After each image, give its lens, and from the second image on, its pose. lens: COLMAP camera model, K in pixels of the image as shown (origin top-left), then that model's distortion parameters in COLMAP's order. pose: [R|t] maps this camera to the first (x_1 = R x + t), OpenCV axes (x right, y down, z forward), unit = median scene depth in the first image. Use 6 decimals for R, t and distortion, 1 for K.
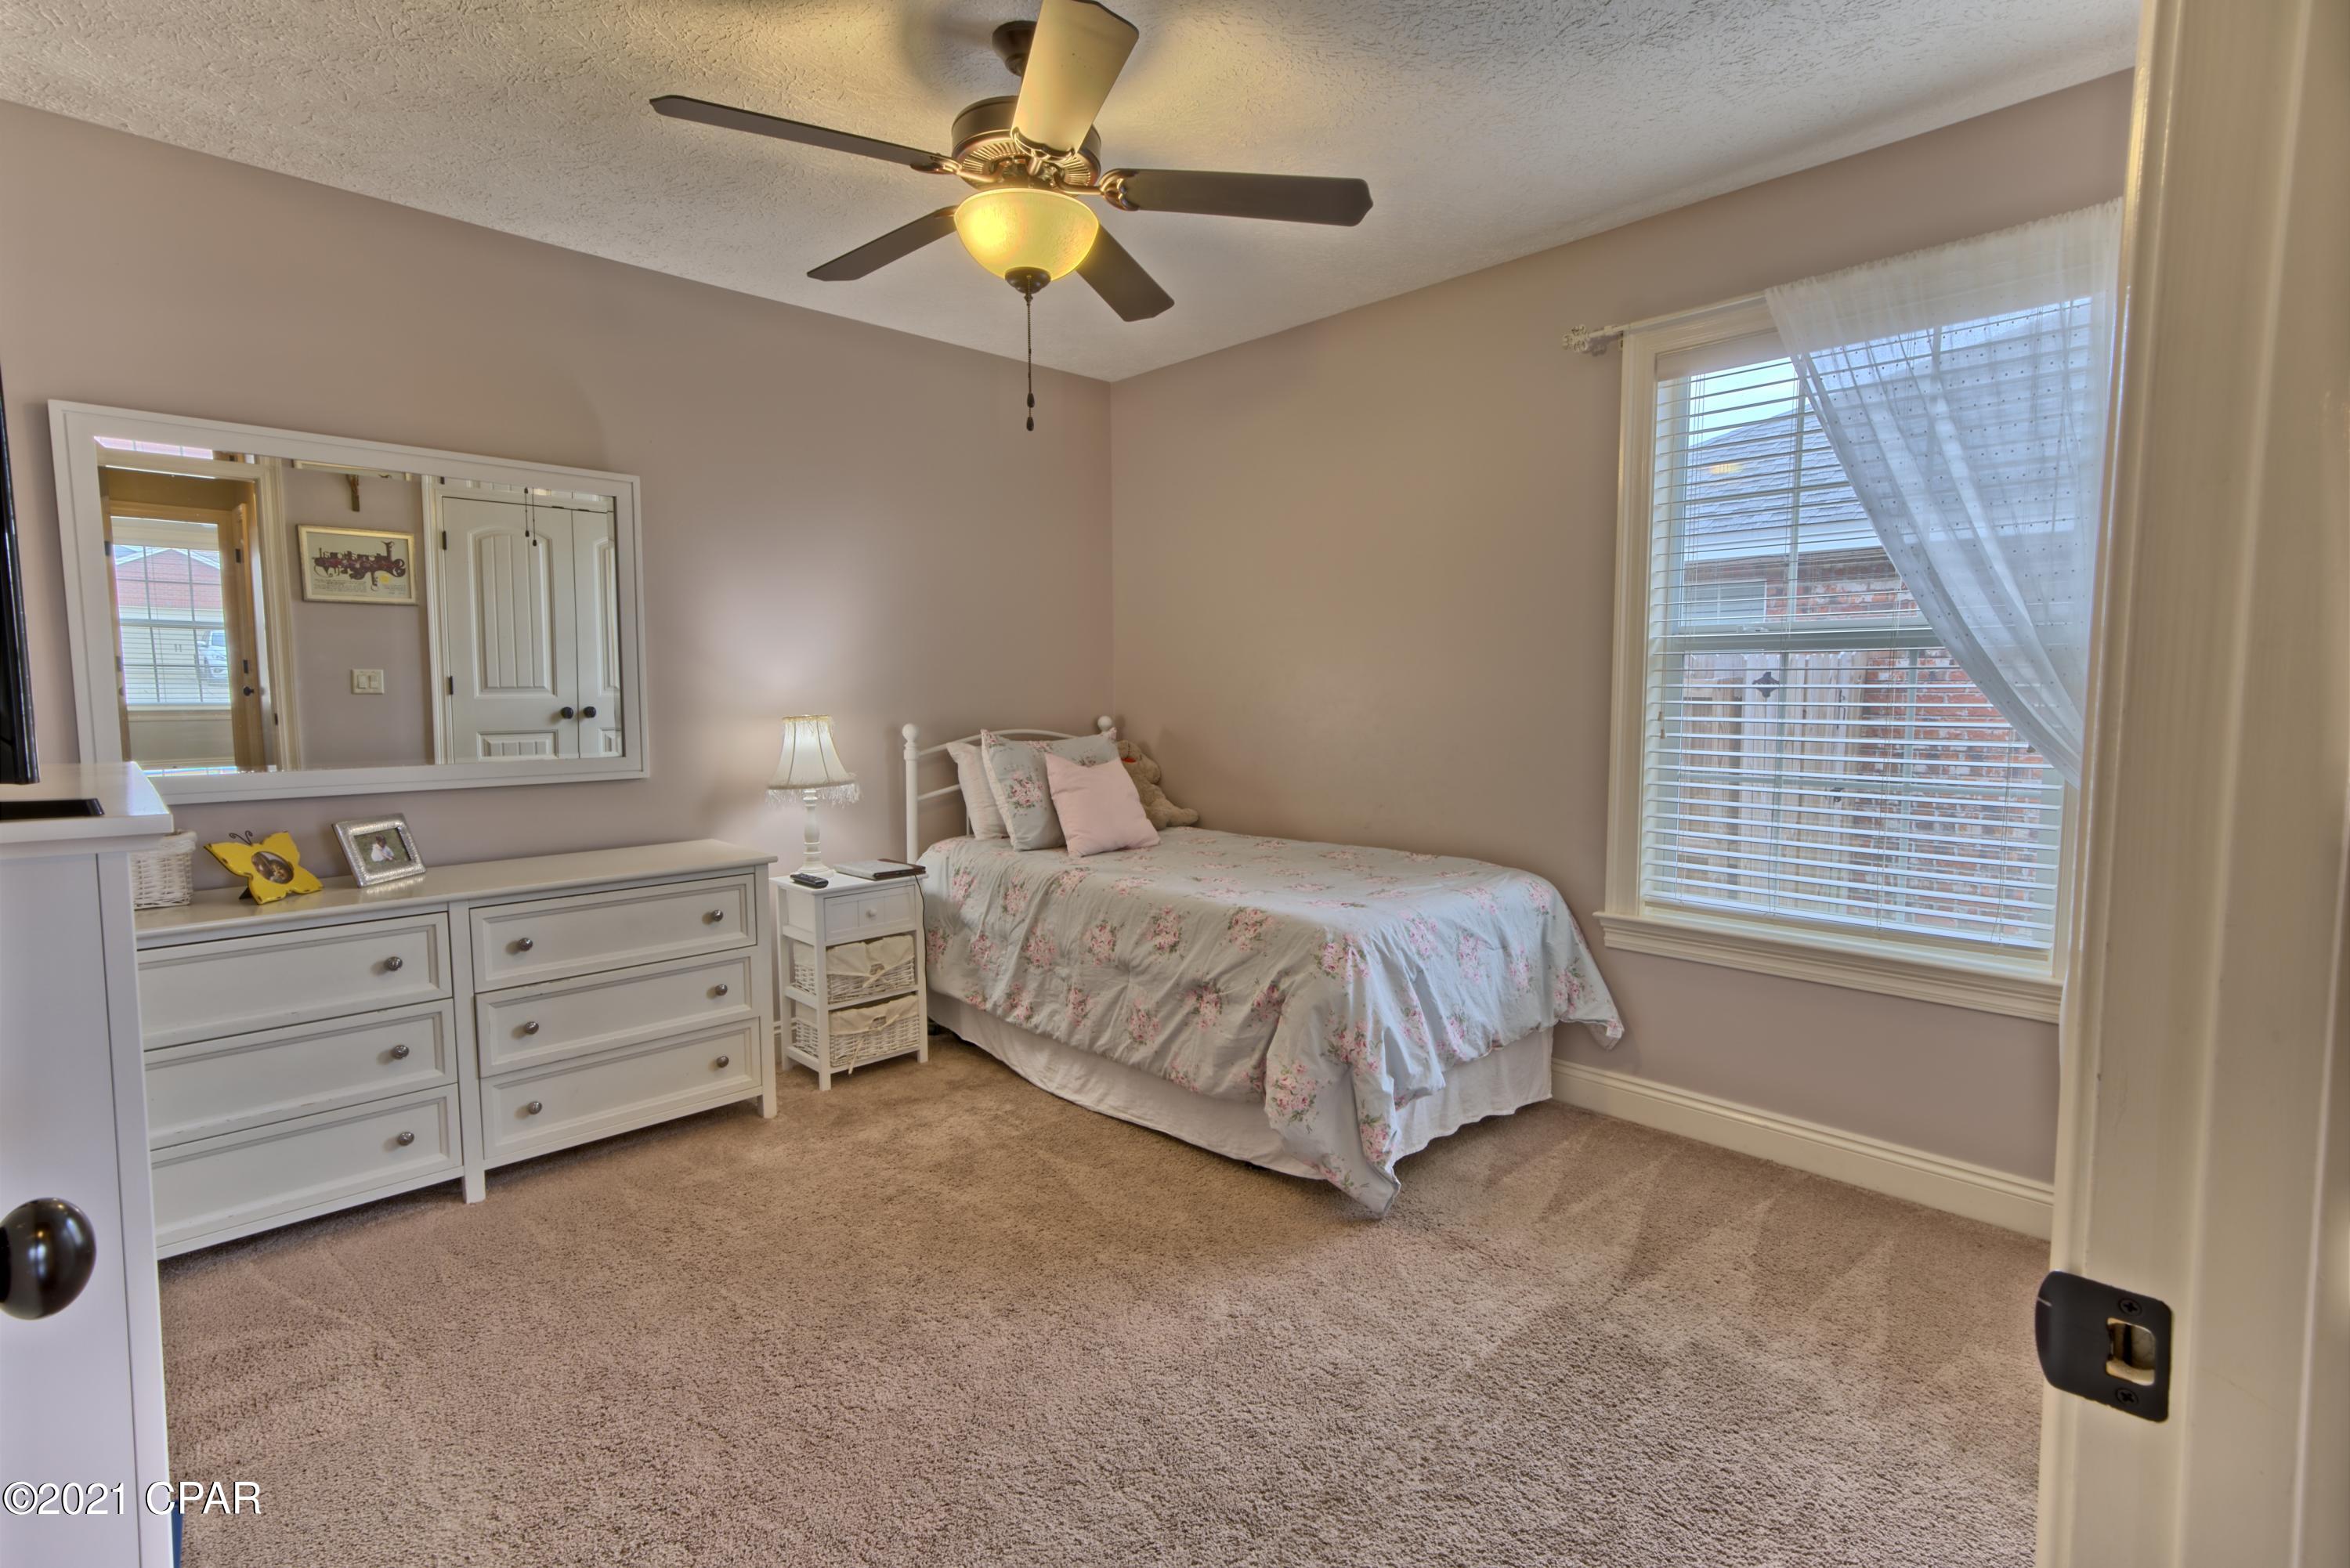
lens RADIAL K [[1050.7, 0, 1220.0], [0, 1050.7, 774.6], [0, 0, 1]] dist [-0.000526, 0.000055]
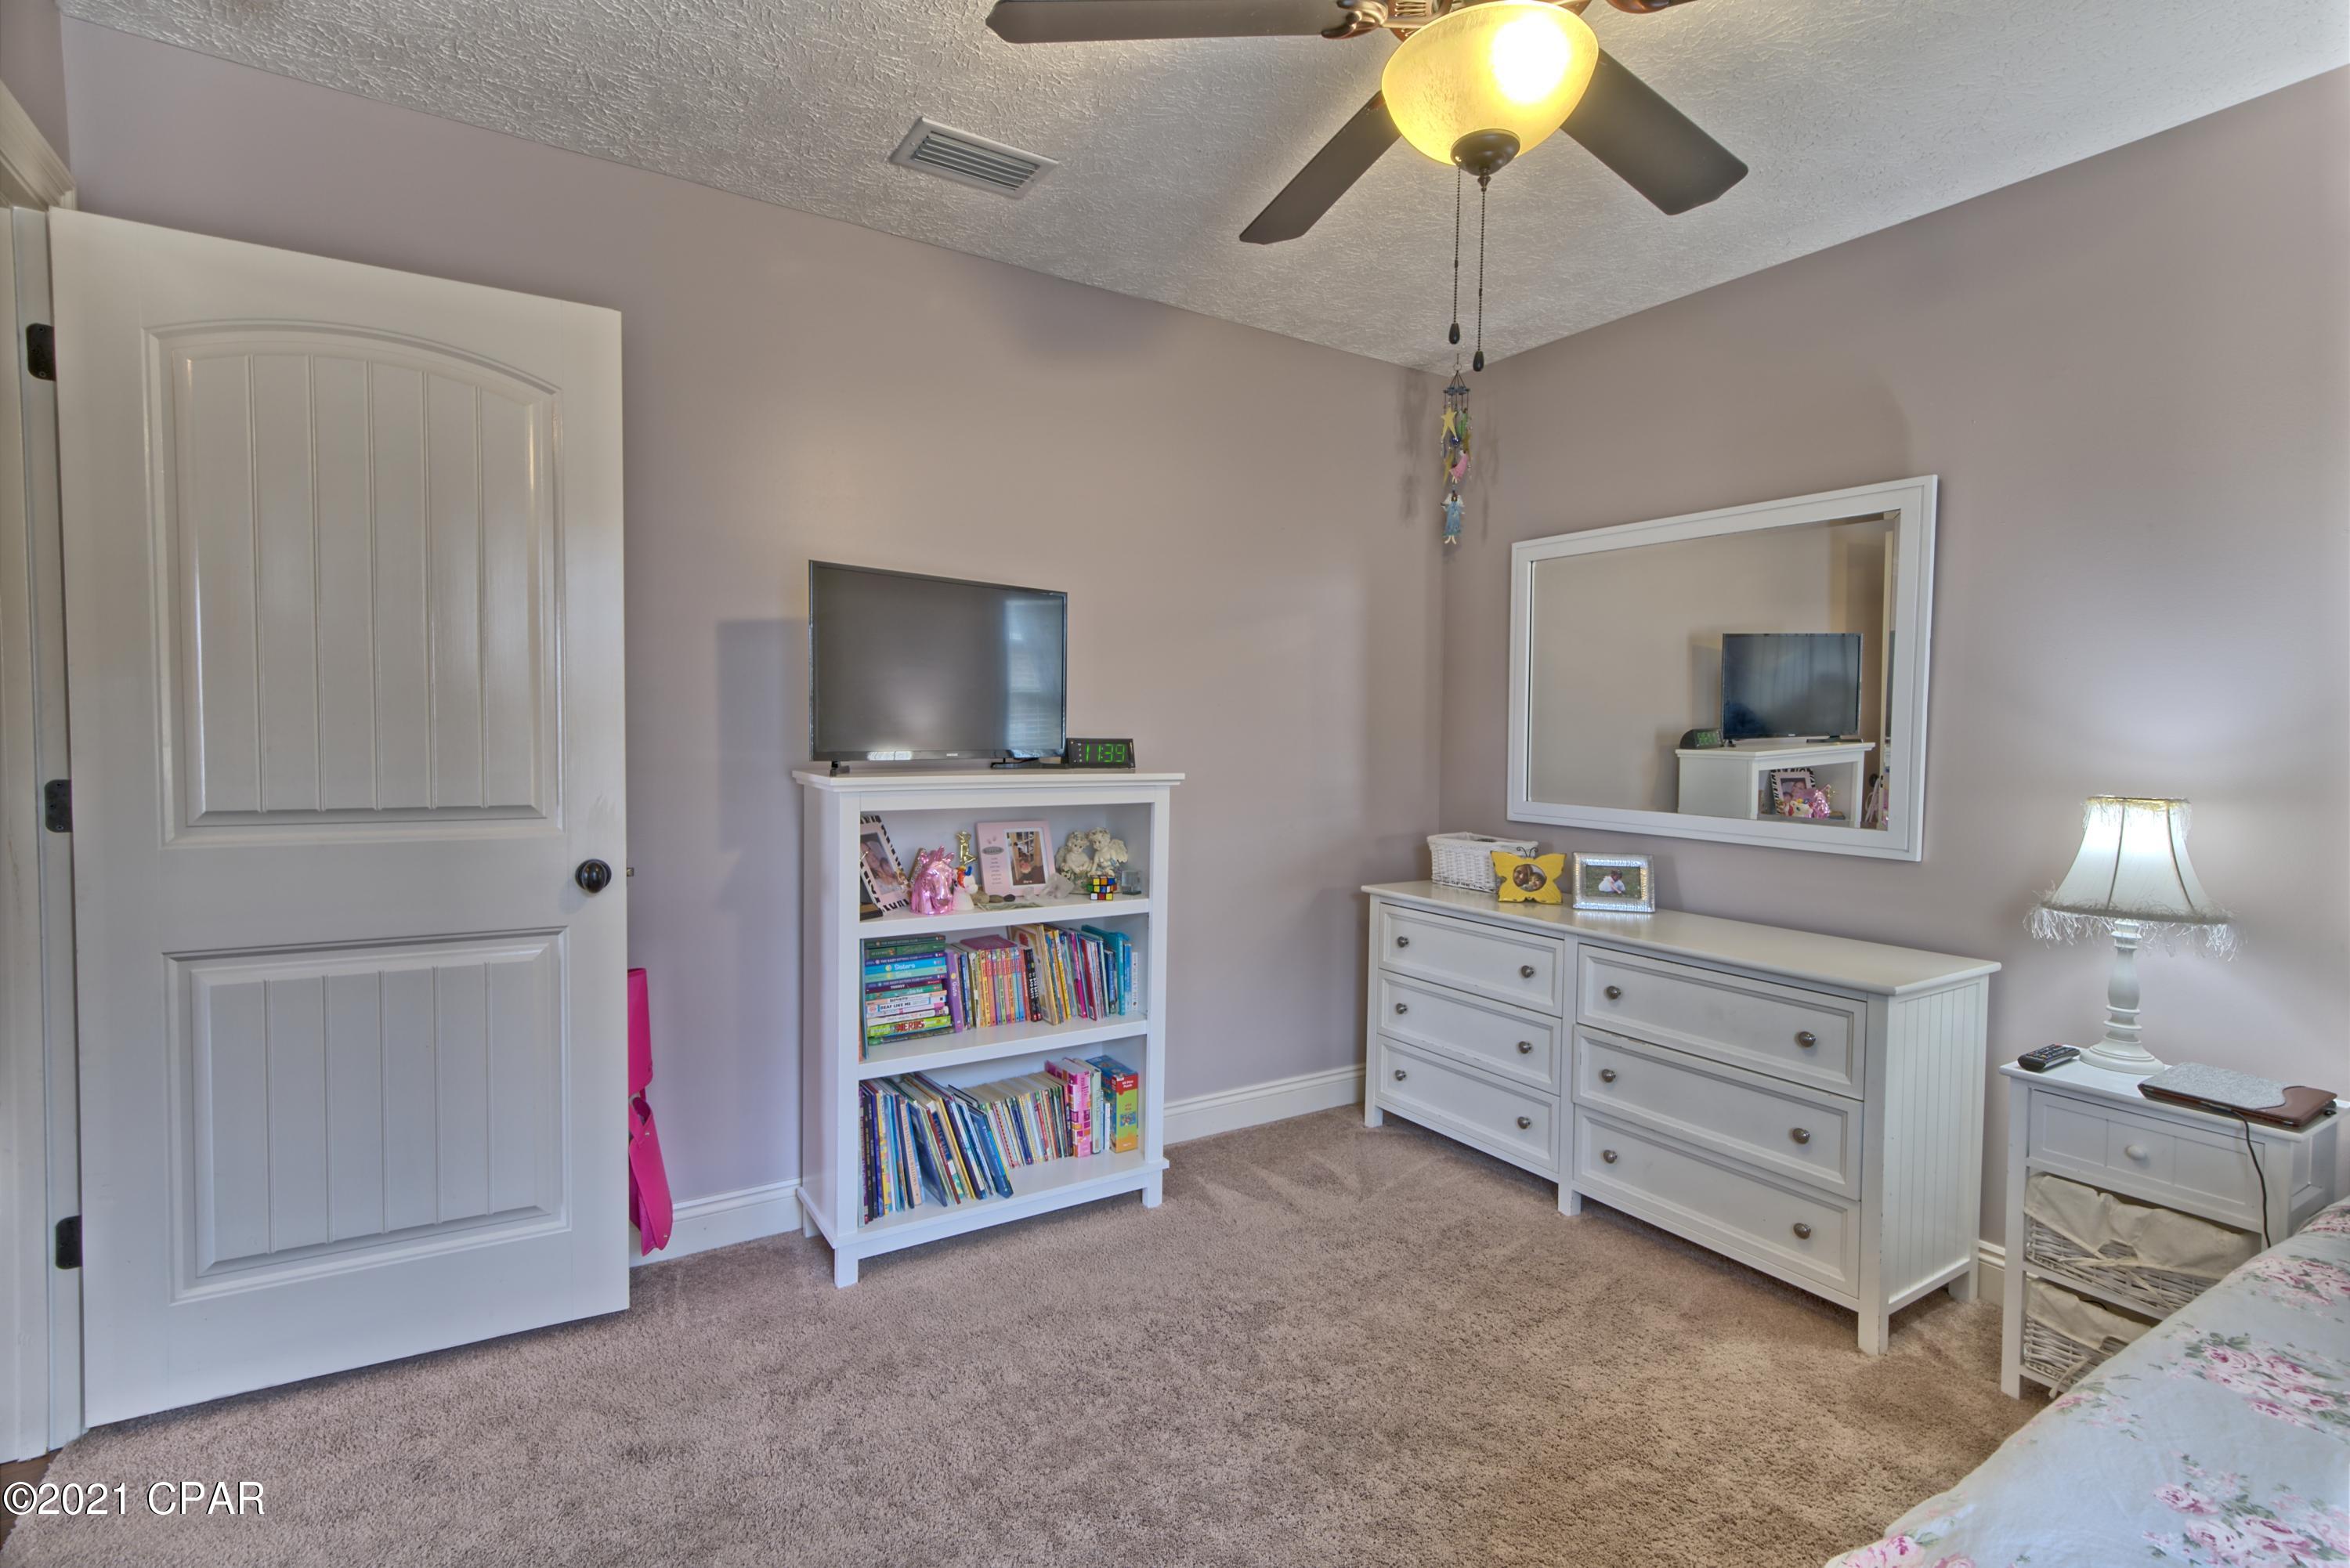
lens RADIAL K [[1102.9, 0, 1171.3], [0, 1102.9, 778.6], [0, 0, 1]] dist [0.016954, 0.000556]
pose [[-0.223803, 0.042751, -0.973696, 0.468493], [-0.099160, 0.992855, 0.066384, -0.072780], [0.969577, 0.111409, -0.217964, 0.798847]]
